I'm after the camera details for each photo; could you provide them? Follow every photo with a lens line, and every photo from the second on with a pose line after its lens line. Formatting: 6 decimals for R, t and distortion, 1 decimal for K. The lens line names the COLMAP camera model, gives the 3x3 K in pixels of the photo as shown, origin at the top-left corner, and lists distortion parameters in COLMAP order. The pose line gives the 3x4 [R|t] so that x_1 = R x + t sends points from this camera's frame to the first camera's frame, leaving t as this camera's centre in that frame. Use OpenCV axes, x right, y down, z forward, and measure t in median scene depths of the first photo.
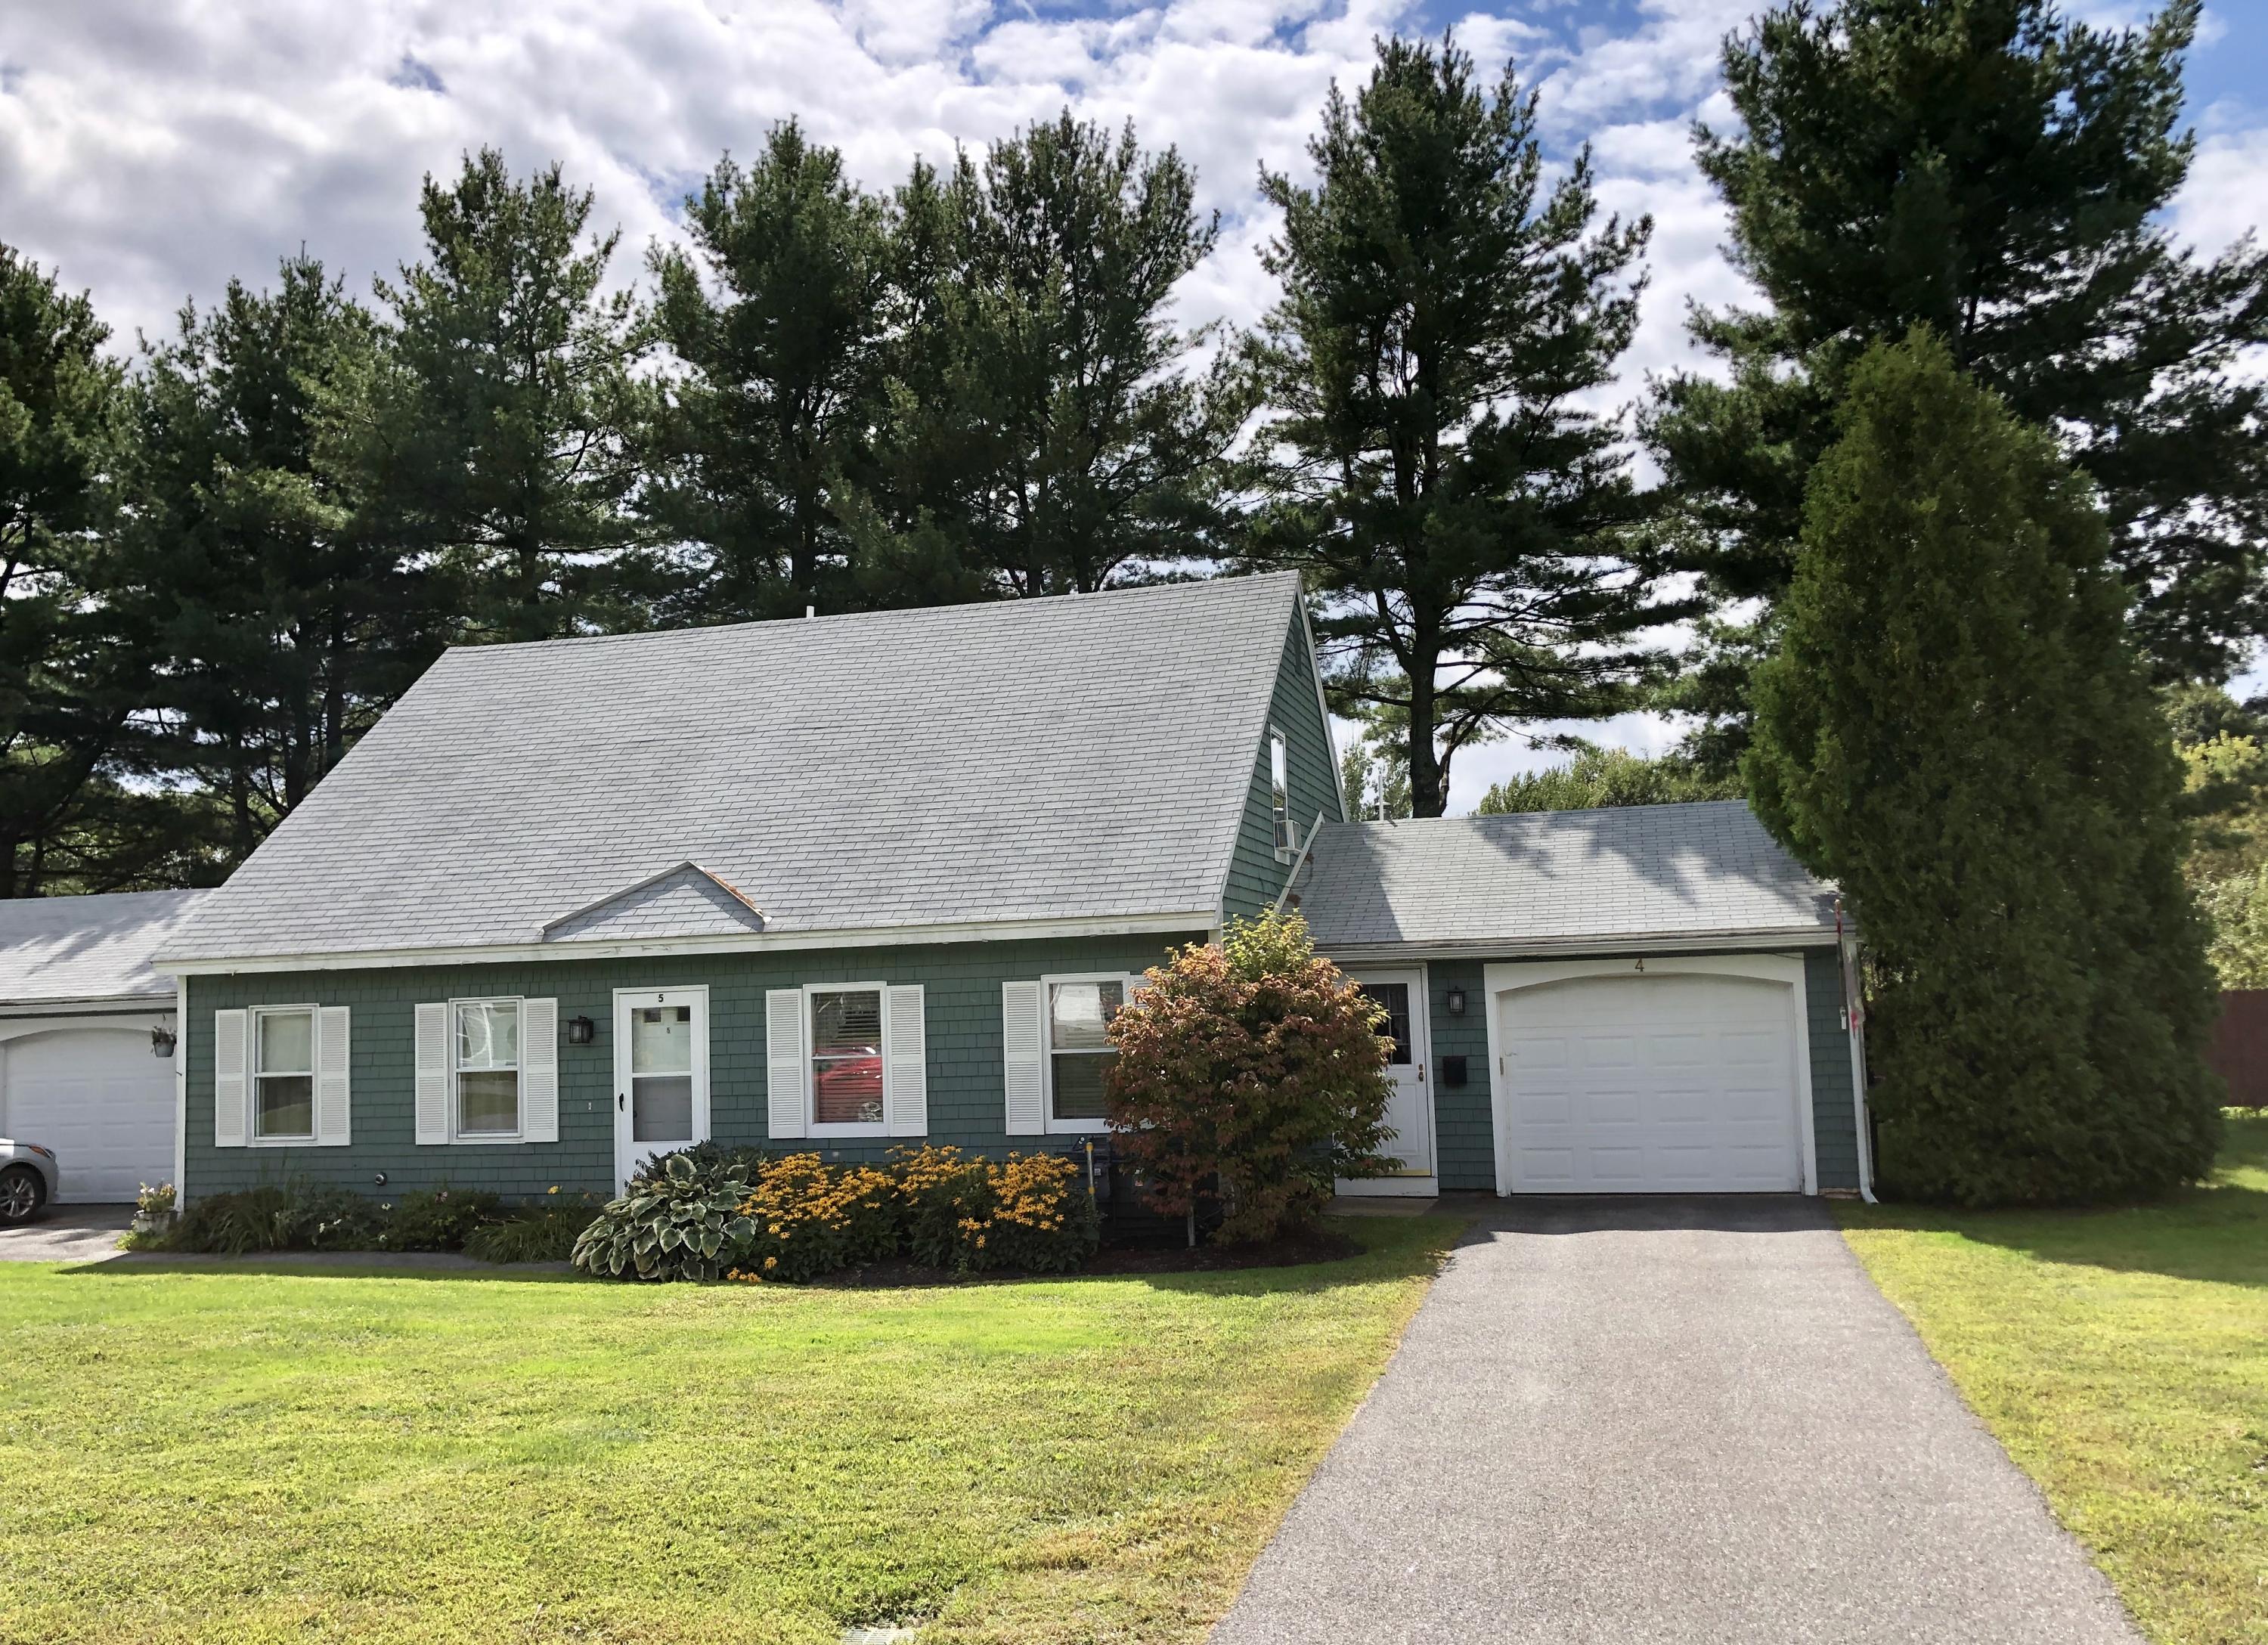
lens RADIAL K [[1898.9, 0, 1134.0], [0, 1898.9, 822.5], [0, 0, 1]] dist [0.016374, -0.102337]
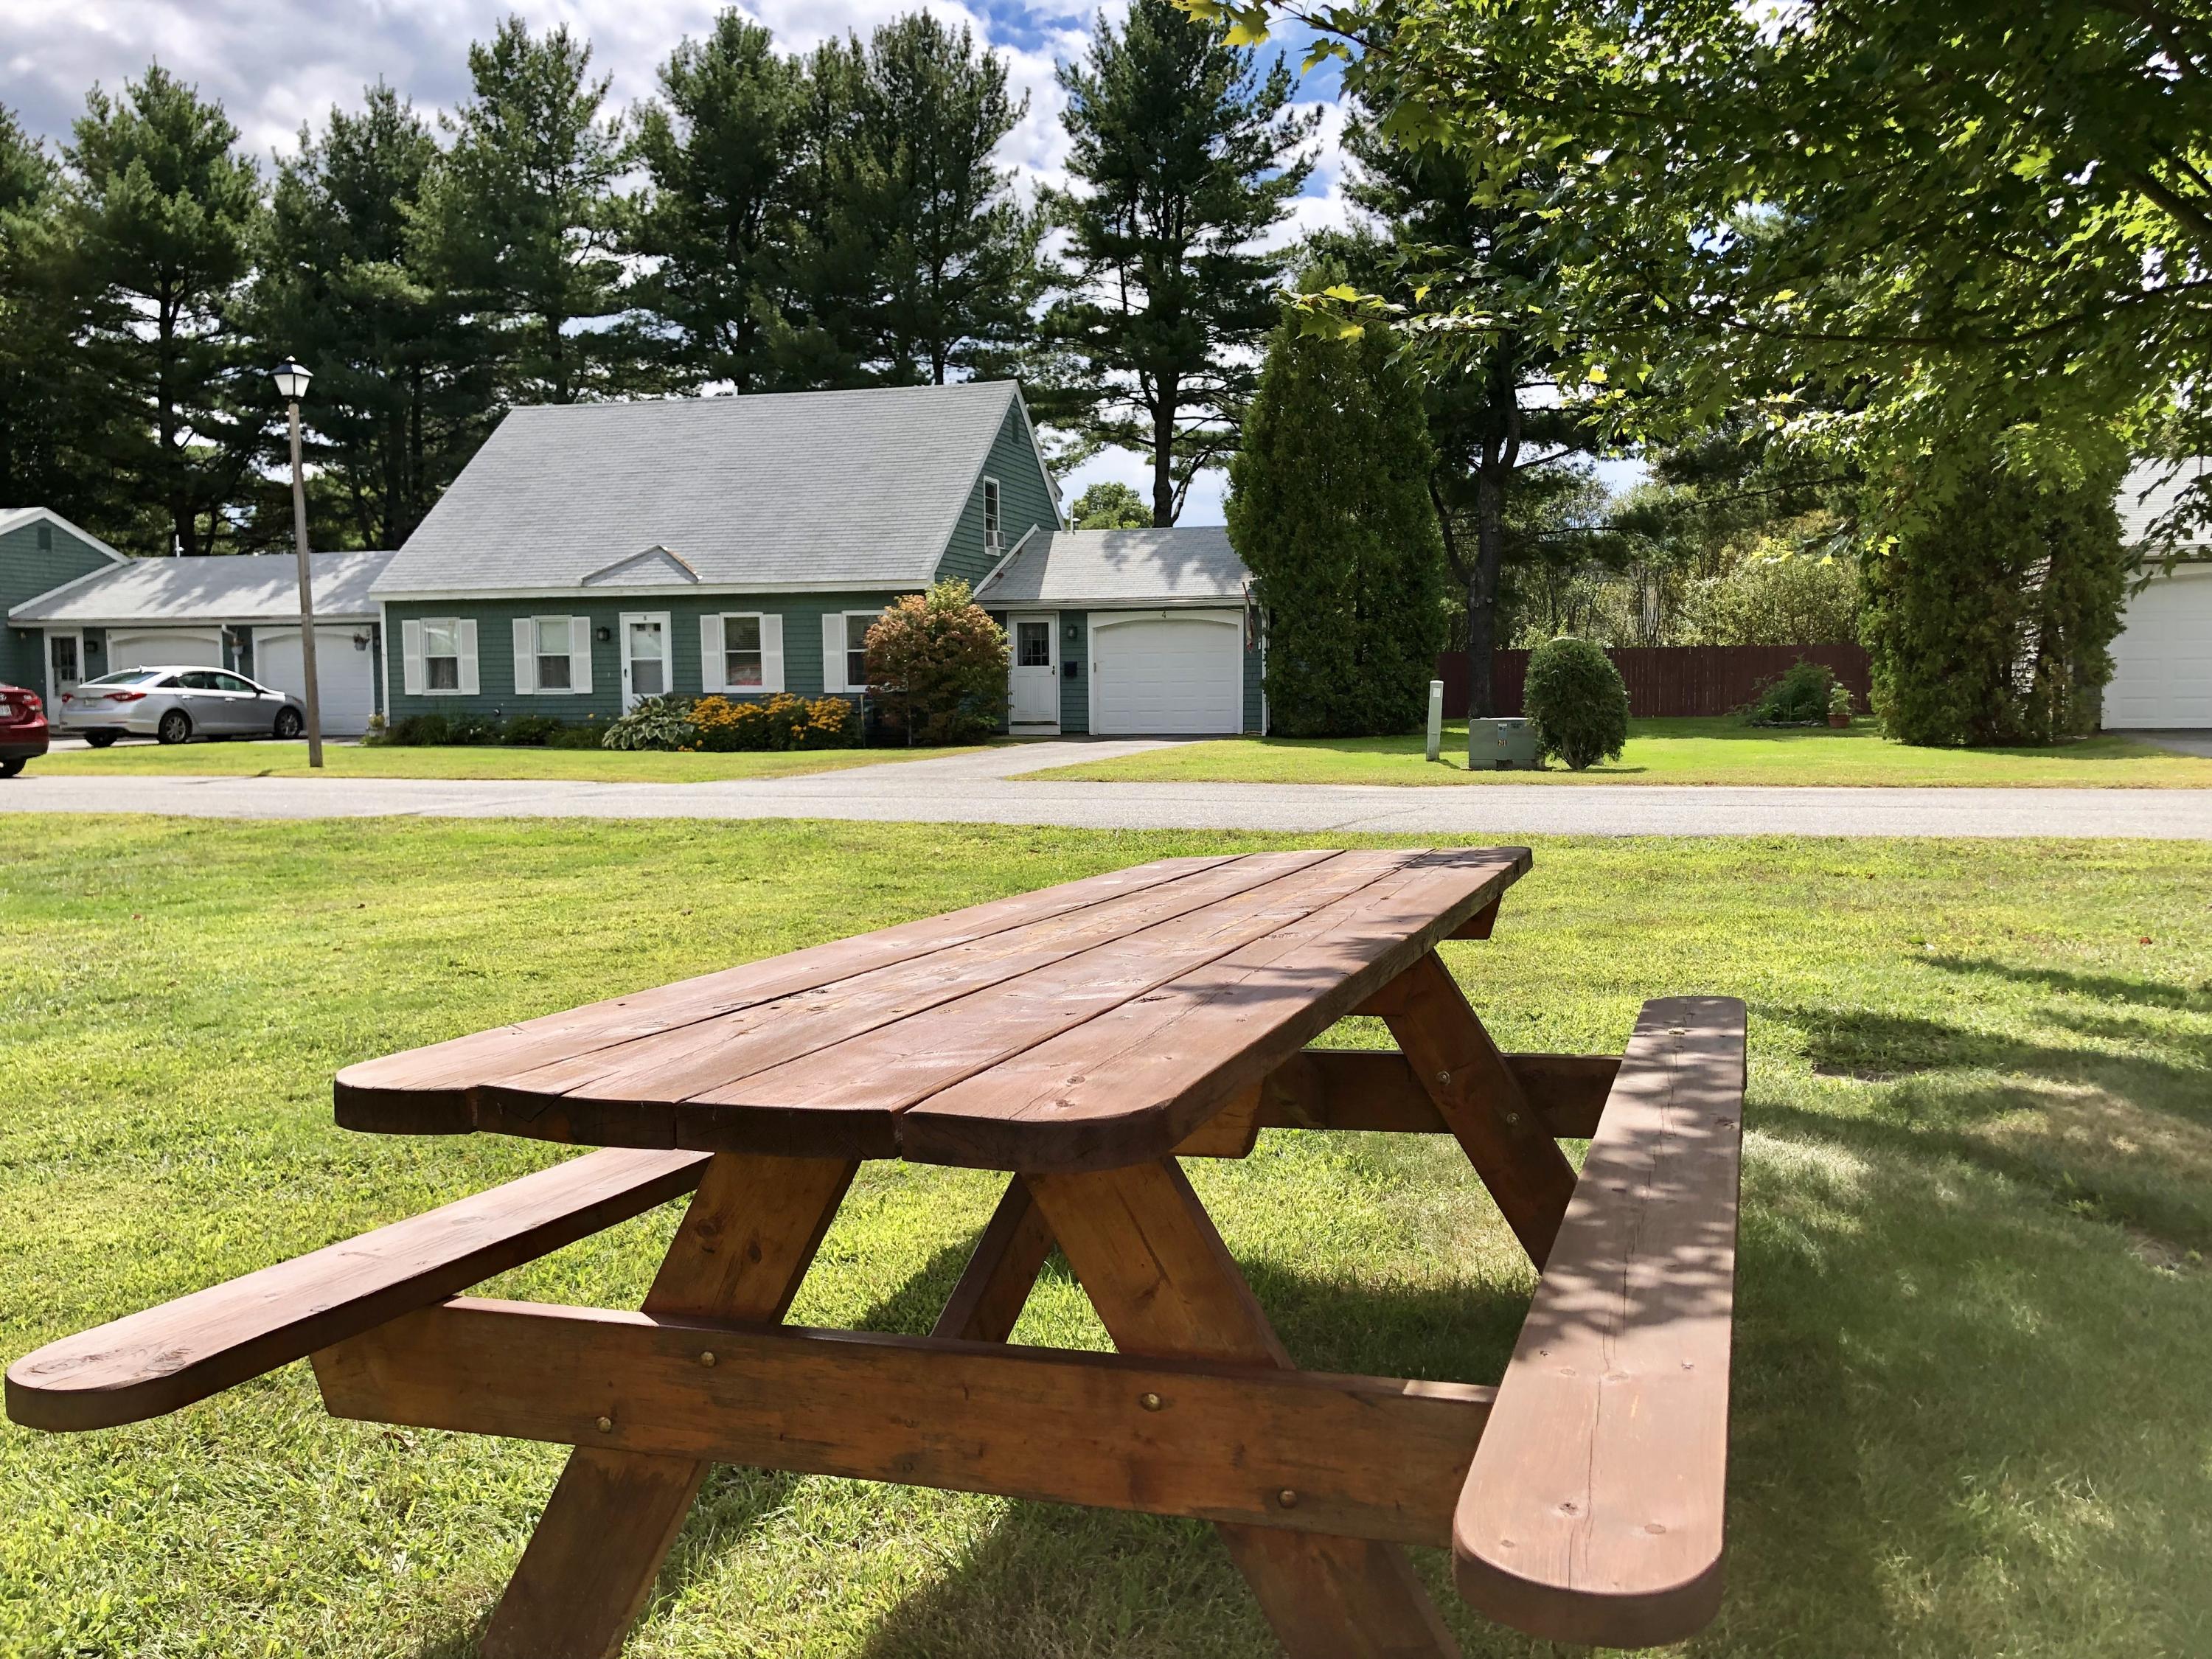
lens RADIAL K [[1800.0, 0, 1106.0], [0, 1800.0, 829.5], [0, 0, 1]] dist [0.071336, -0.266977]
pose [[0.999680, 0.025210, -0.001844, 0.204391], [-0.024481, 0.983780, 0.177699, -0.029439], [0.006294, -0.177598, 0.984083, -0.753677]]
